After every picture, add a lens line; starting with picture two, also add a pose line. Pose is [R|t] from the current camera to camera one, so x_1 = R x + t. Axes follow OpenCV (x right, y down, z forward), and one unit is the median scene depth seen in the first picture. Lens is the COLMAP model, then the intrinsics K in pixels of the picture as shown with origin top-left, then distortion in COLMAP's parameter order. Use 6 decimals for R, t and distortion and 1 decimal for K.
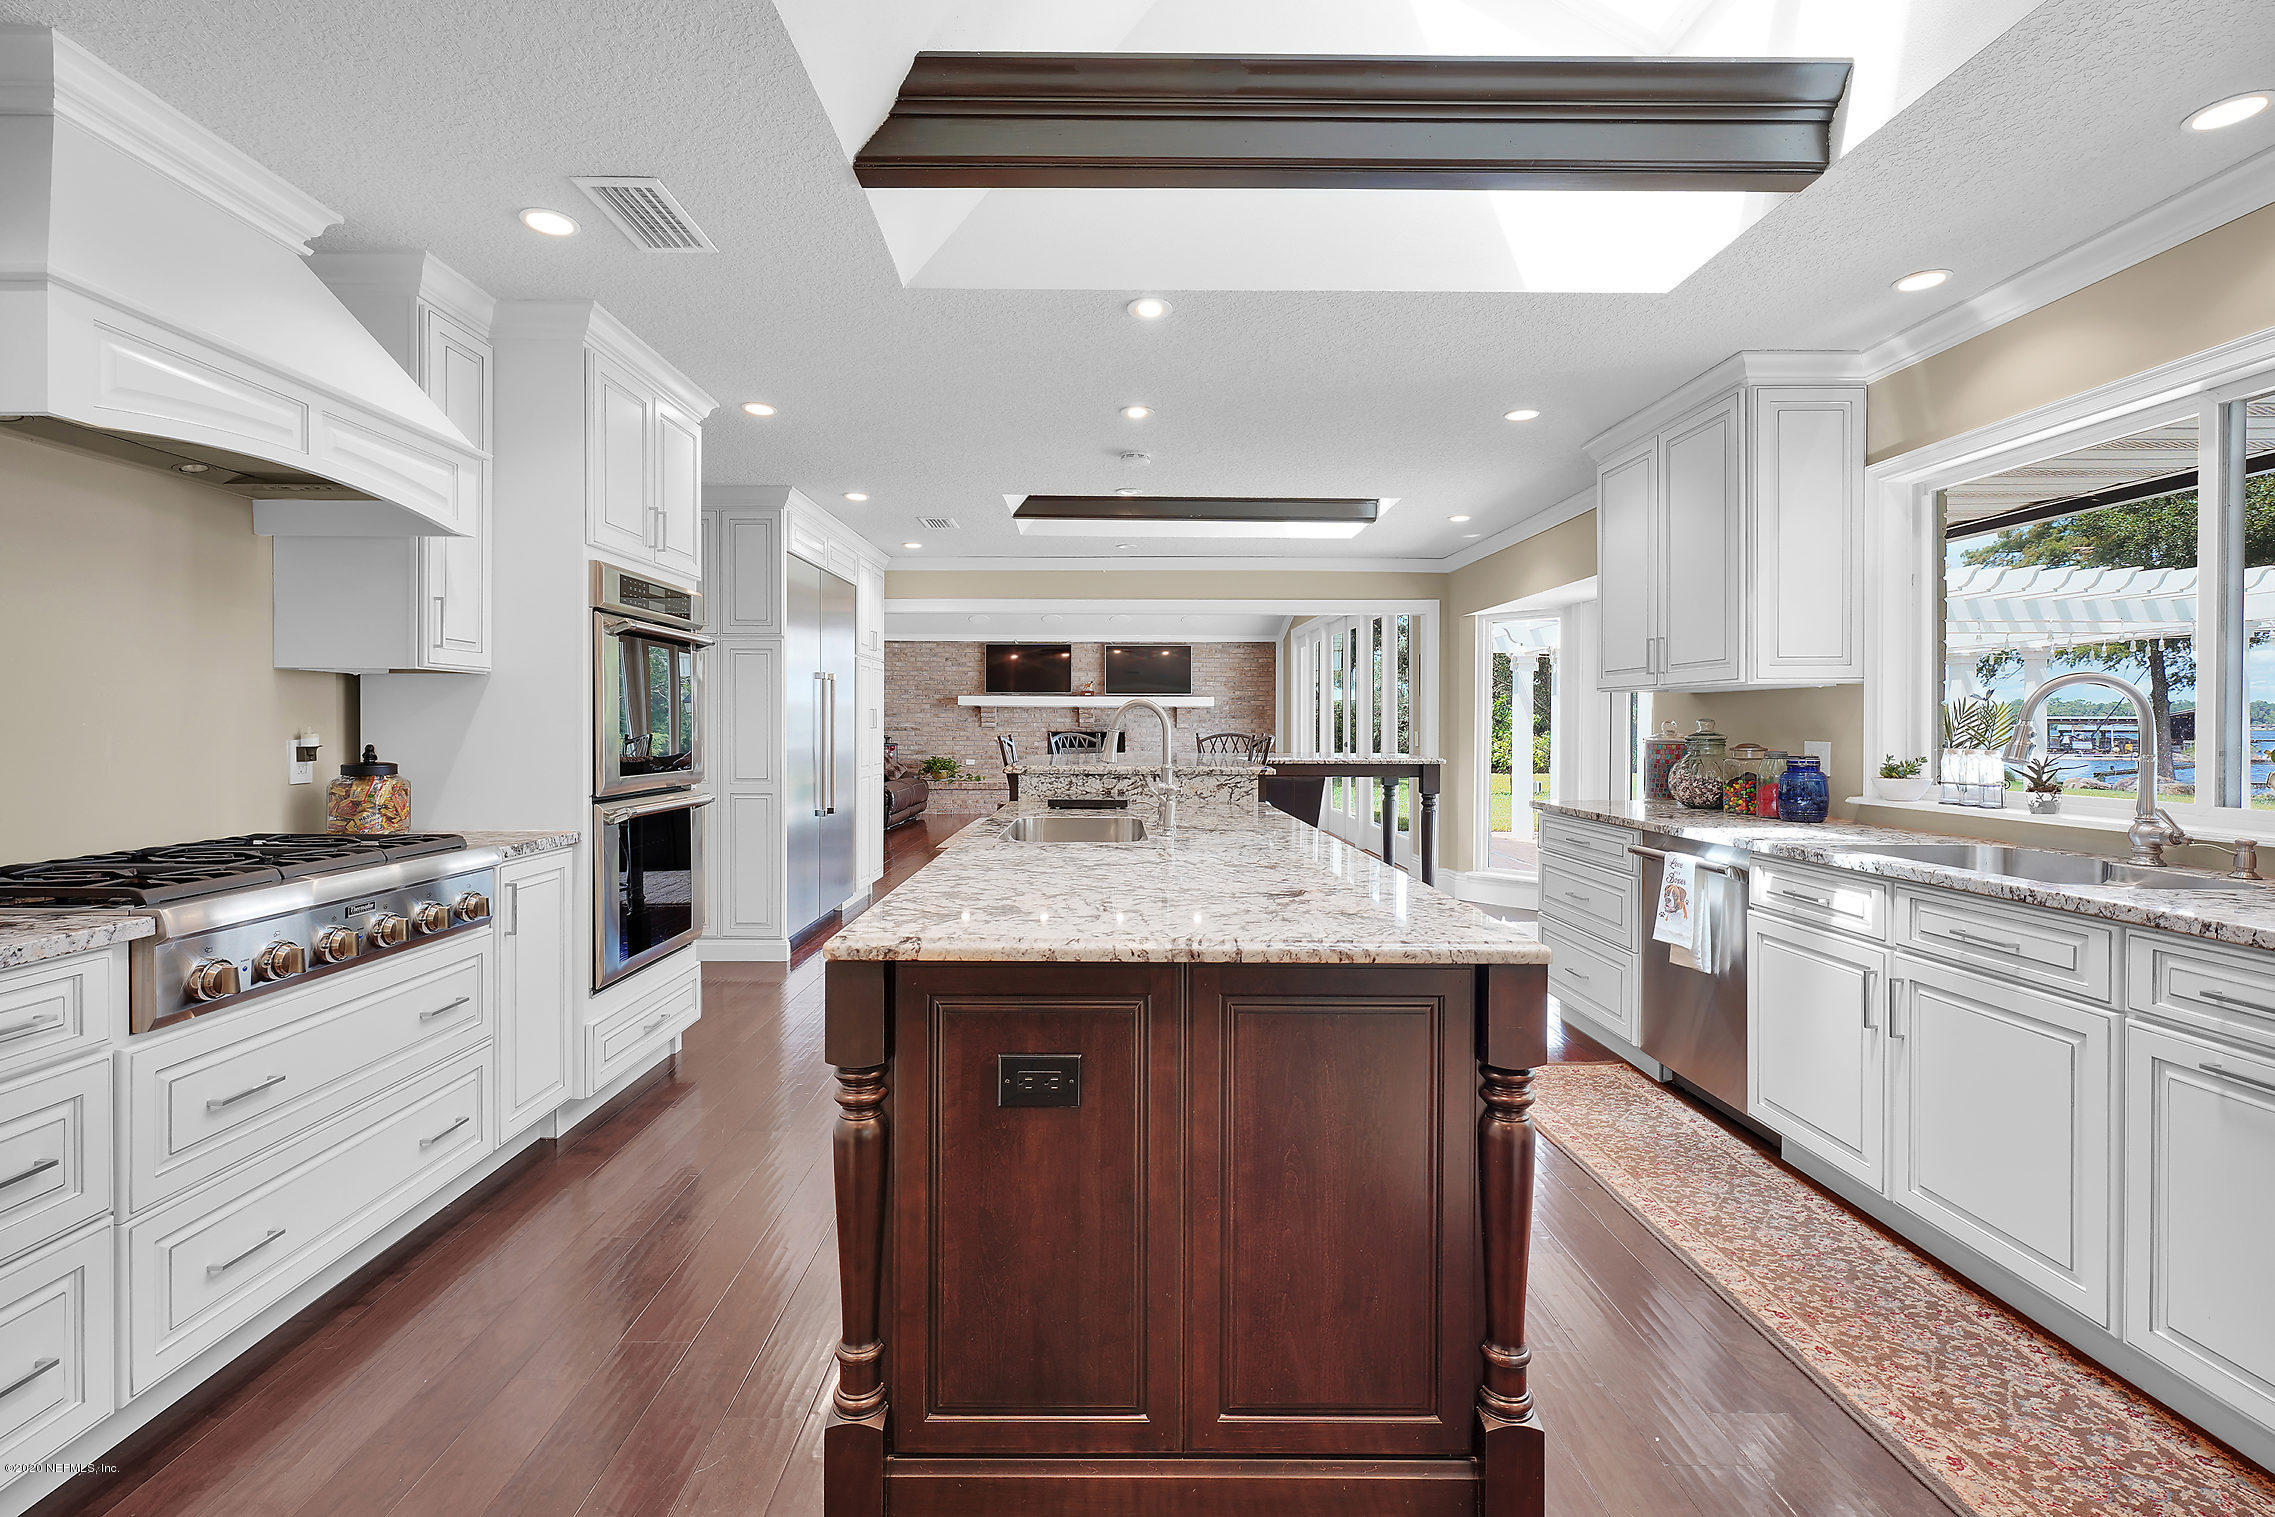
lens RADIAL K [[1029.5, 0, 1130.5], [0, 1029.5, 740.0], [0, 0, 1]] dist [0.004327, -0.000649]
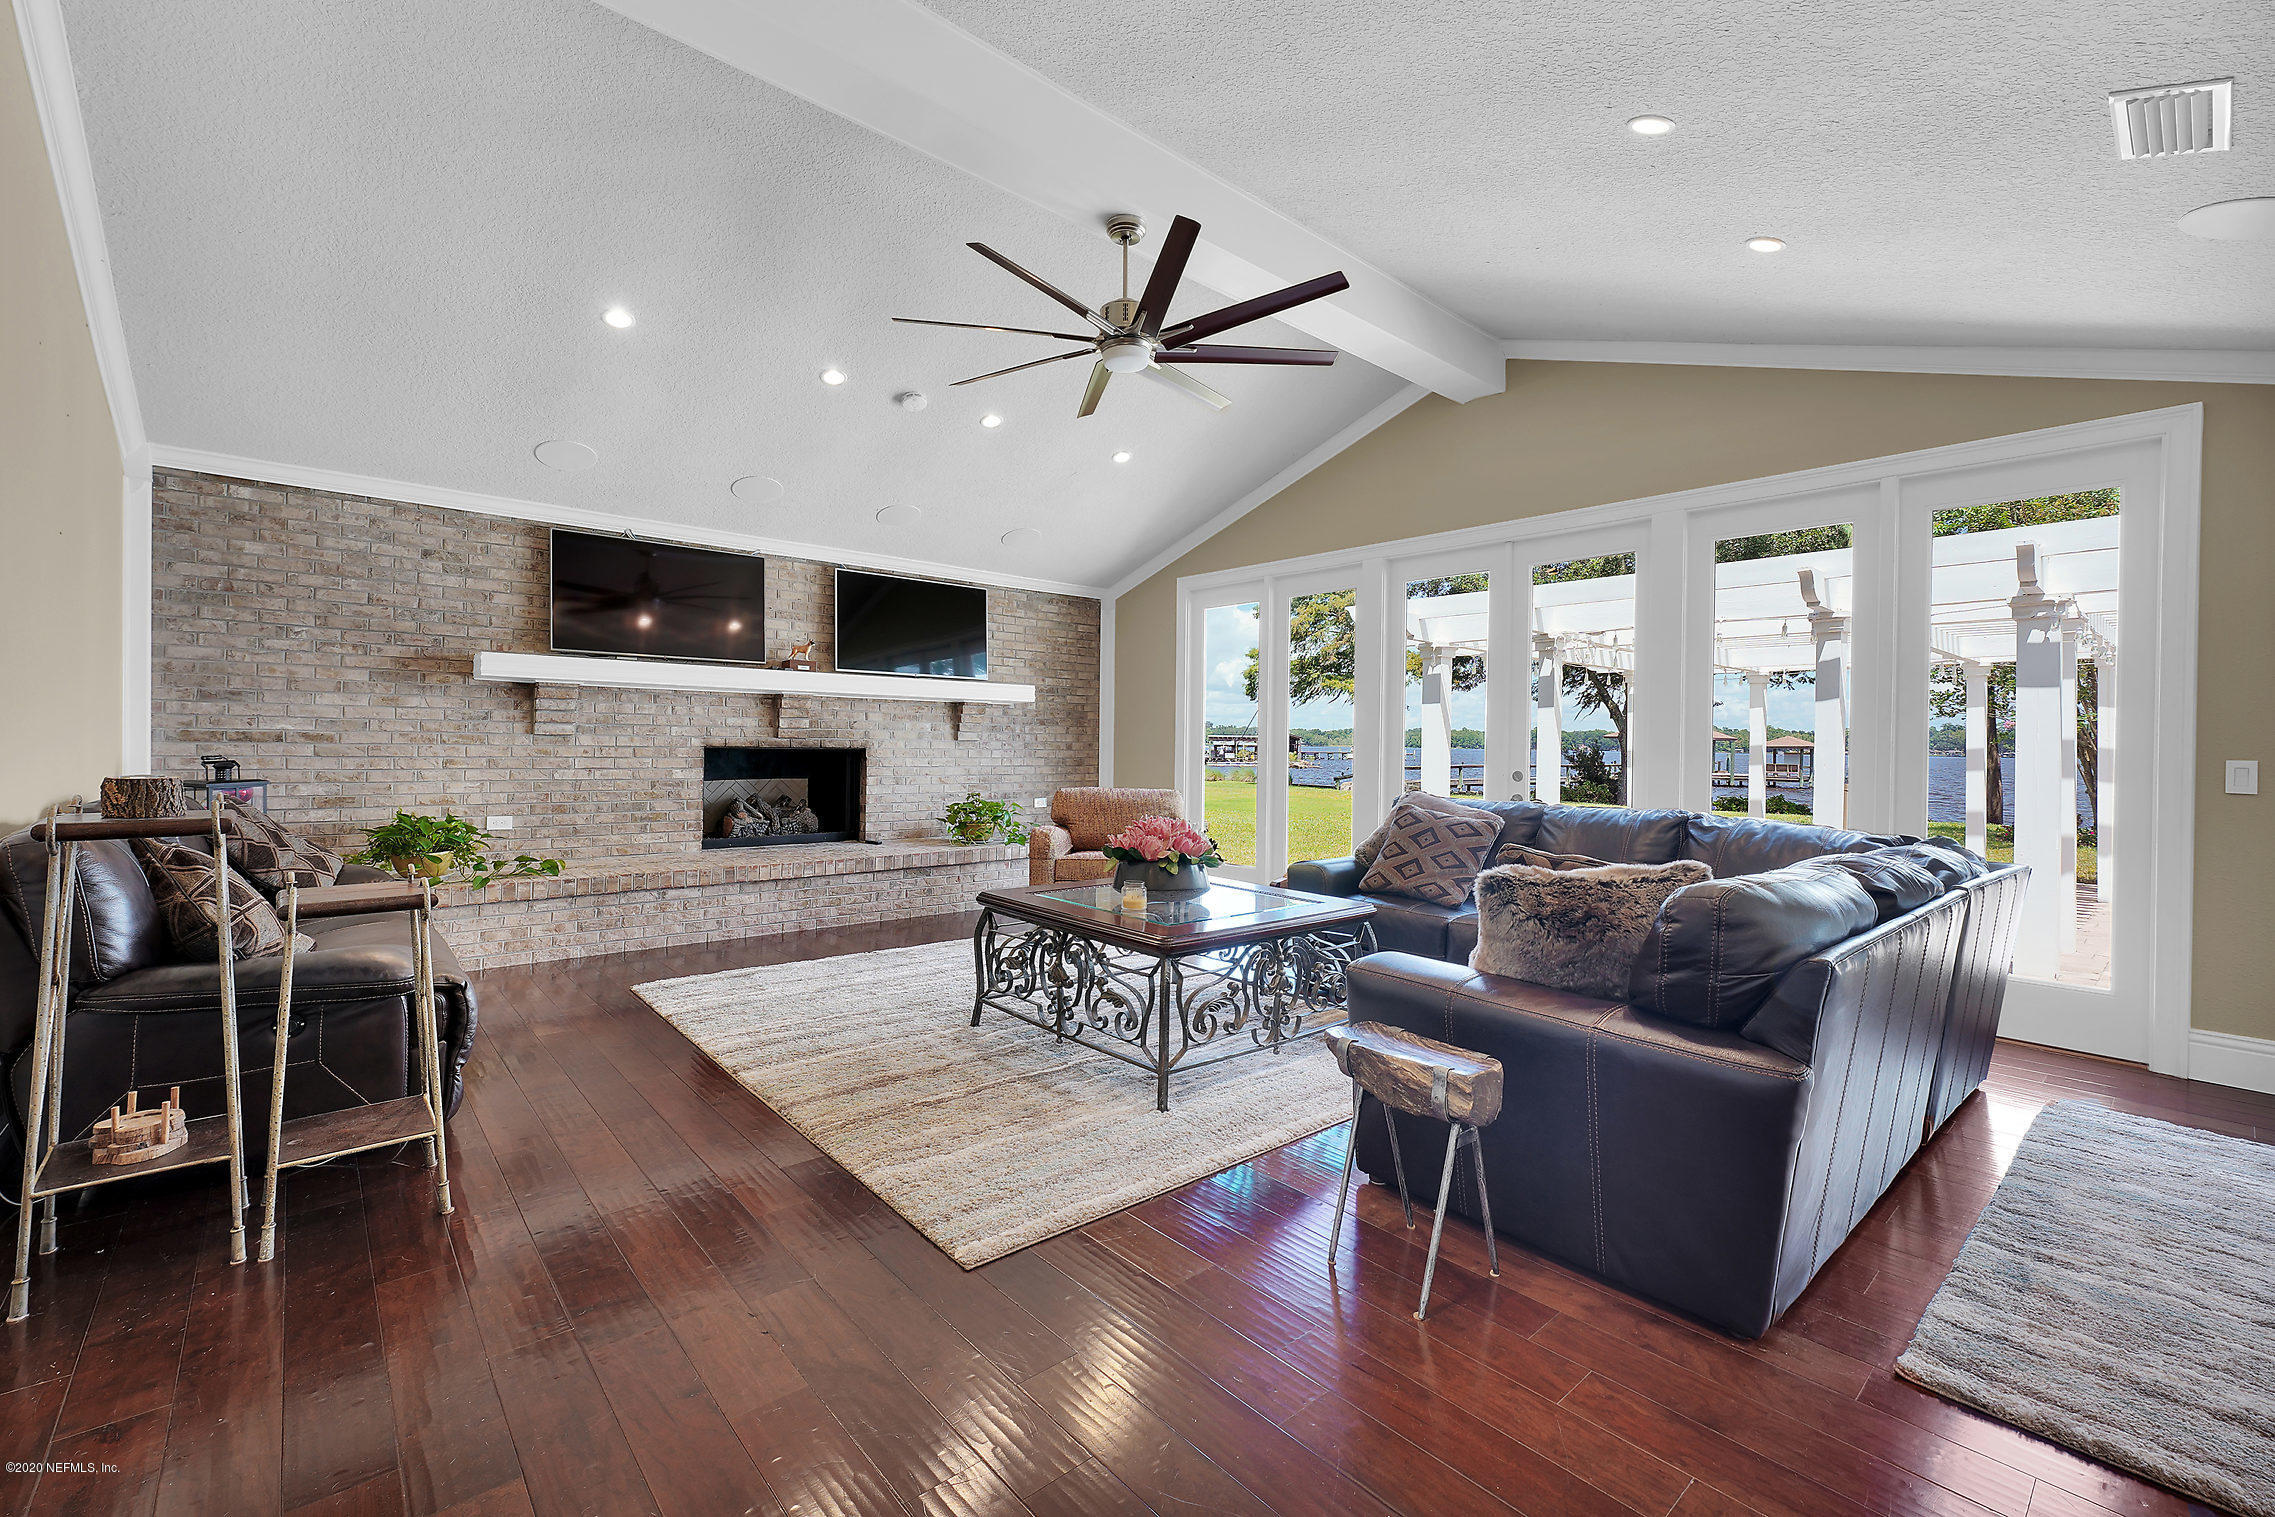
lens RADIAL K [[980.0, 0, 1146.5], [0, 980.0, 744.0], [0, 0, 1]] dist [-0.000894, 0.000077]
pose [[0.751714, 0.006800, 0.659455, -0.675920], [-0.006791, 0.999974, -0.002571, -0.029305], [-0.659455, -0.002546, 0.751740, 1.725790]]
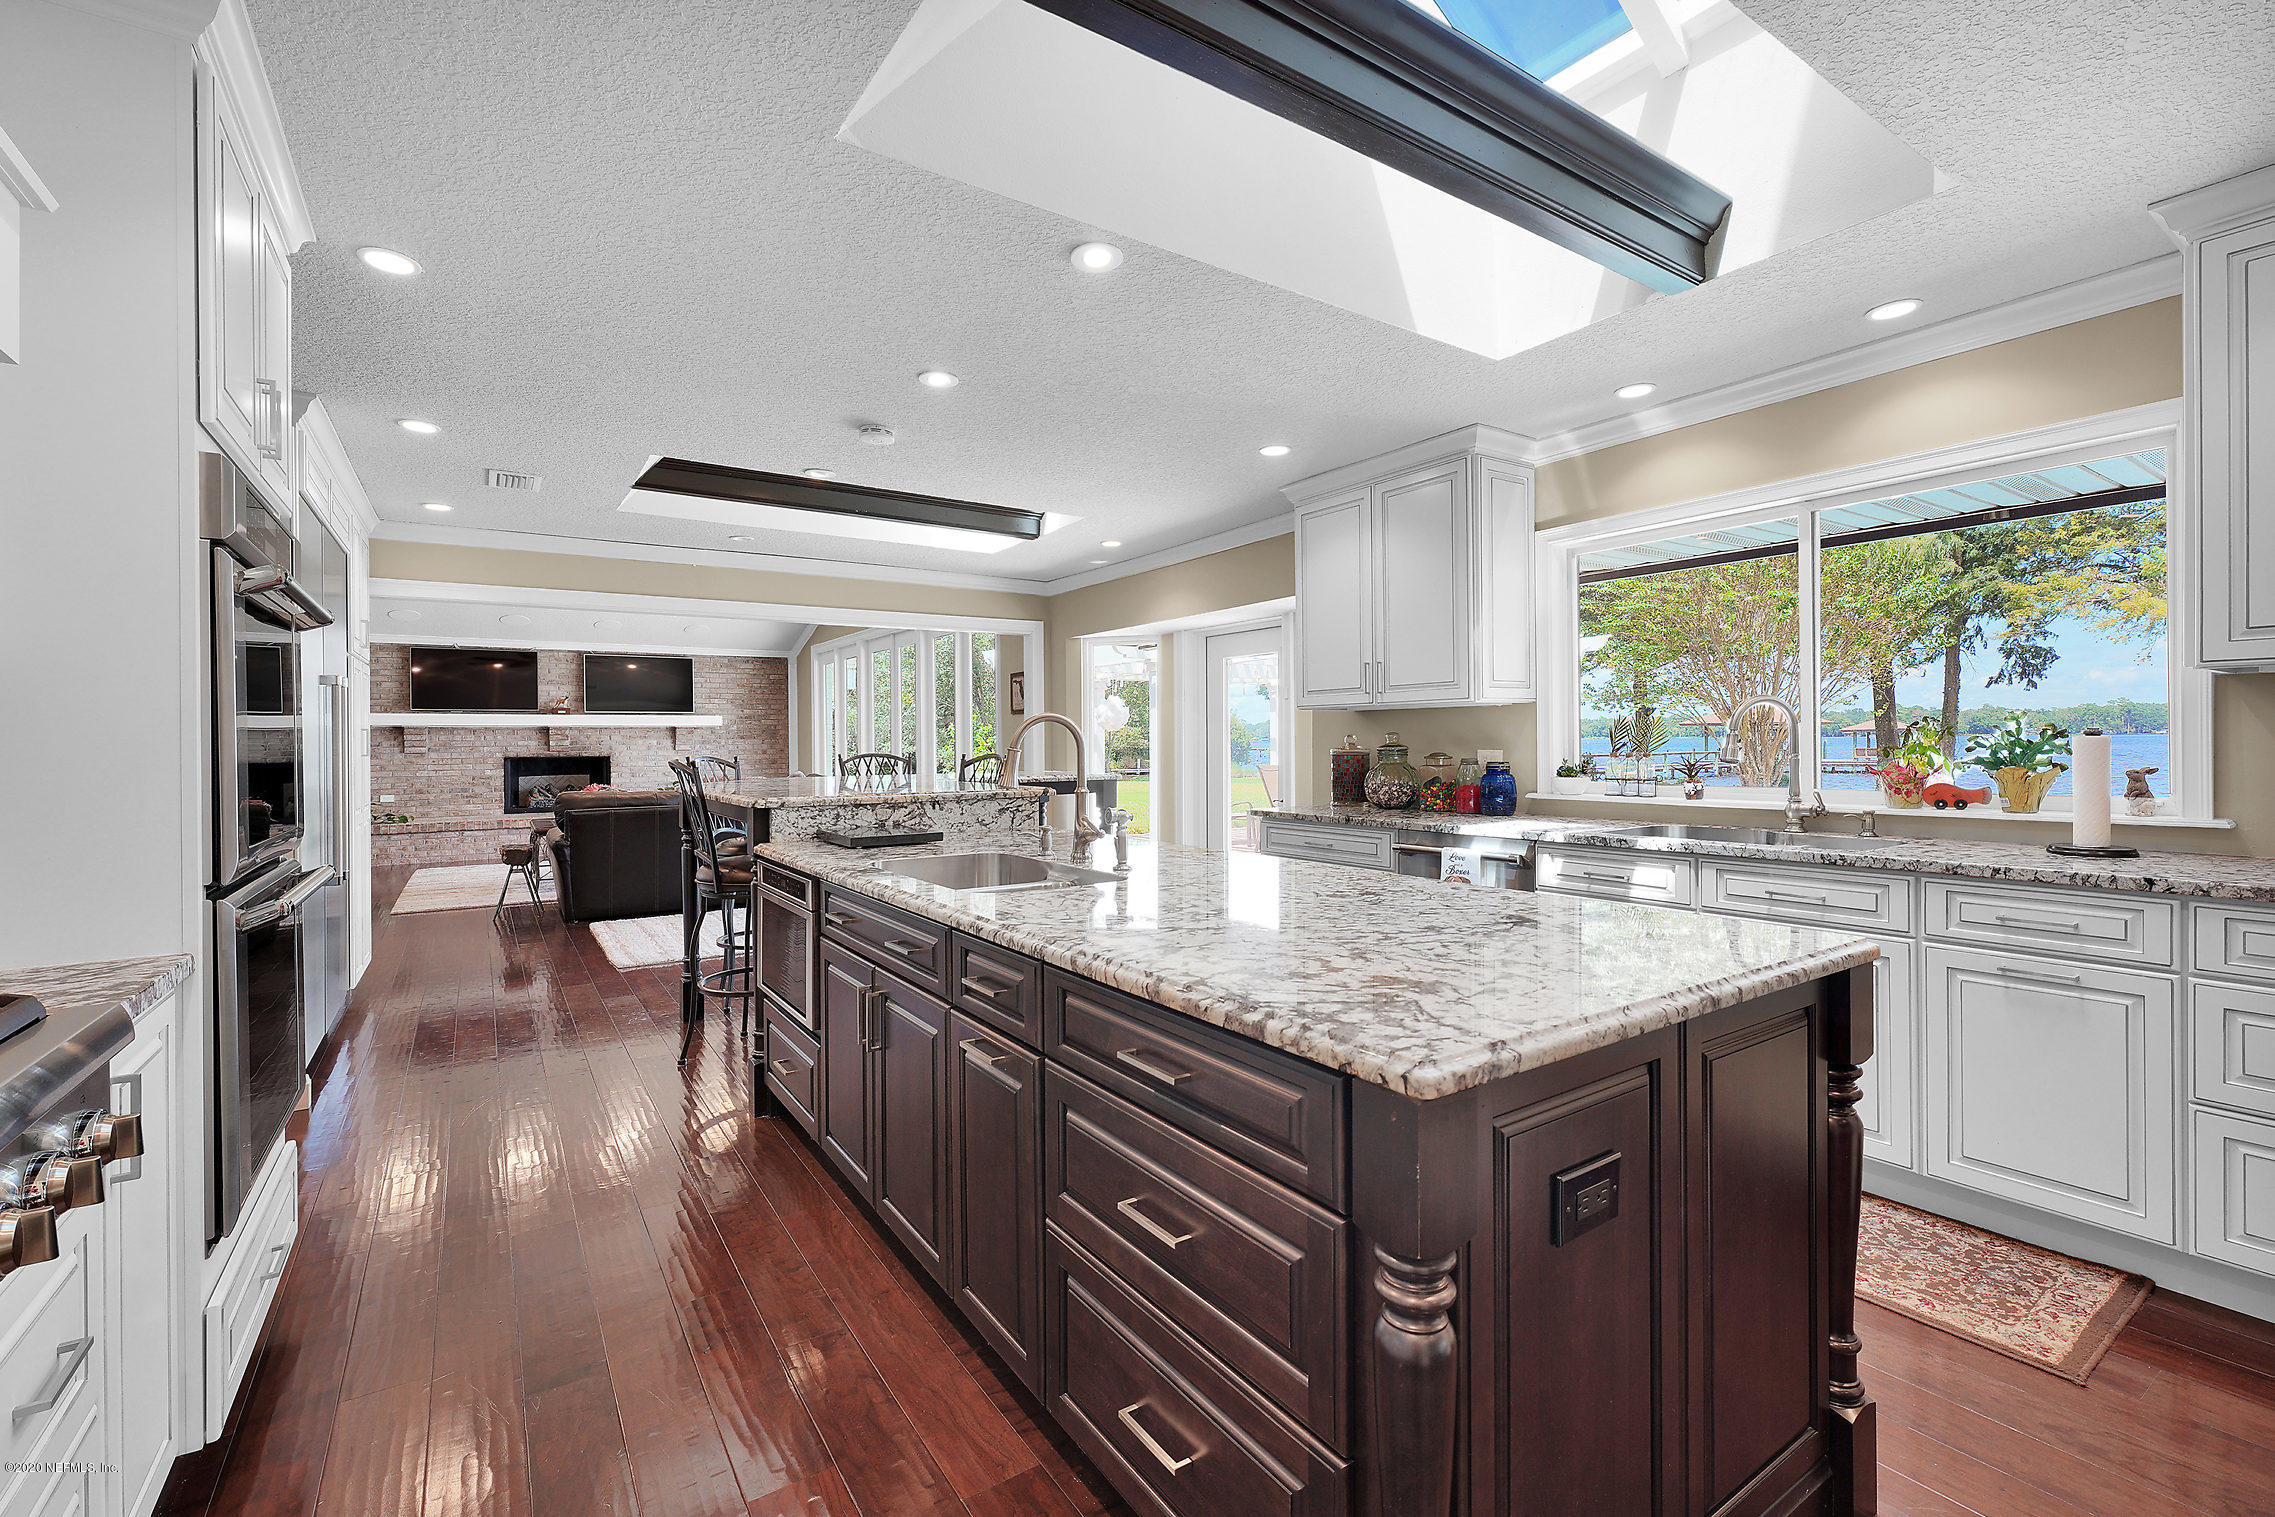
lens RADIAL K [[980.0, 0, 1131.9], [0, 980.0, 750.7], [0, 0, 1]] dist [-0.000894, 0.000077]
pose [[0.831830, -0.017493, 0.554755, -0.305144], [0.021904, 0.999759, -0.001317, -0.004612], [-0.554599, 0.013247, 0.832012, 0.230065]]
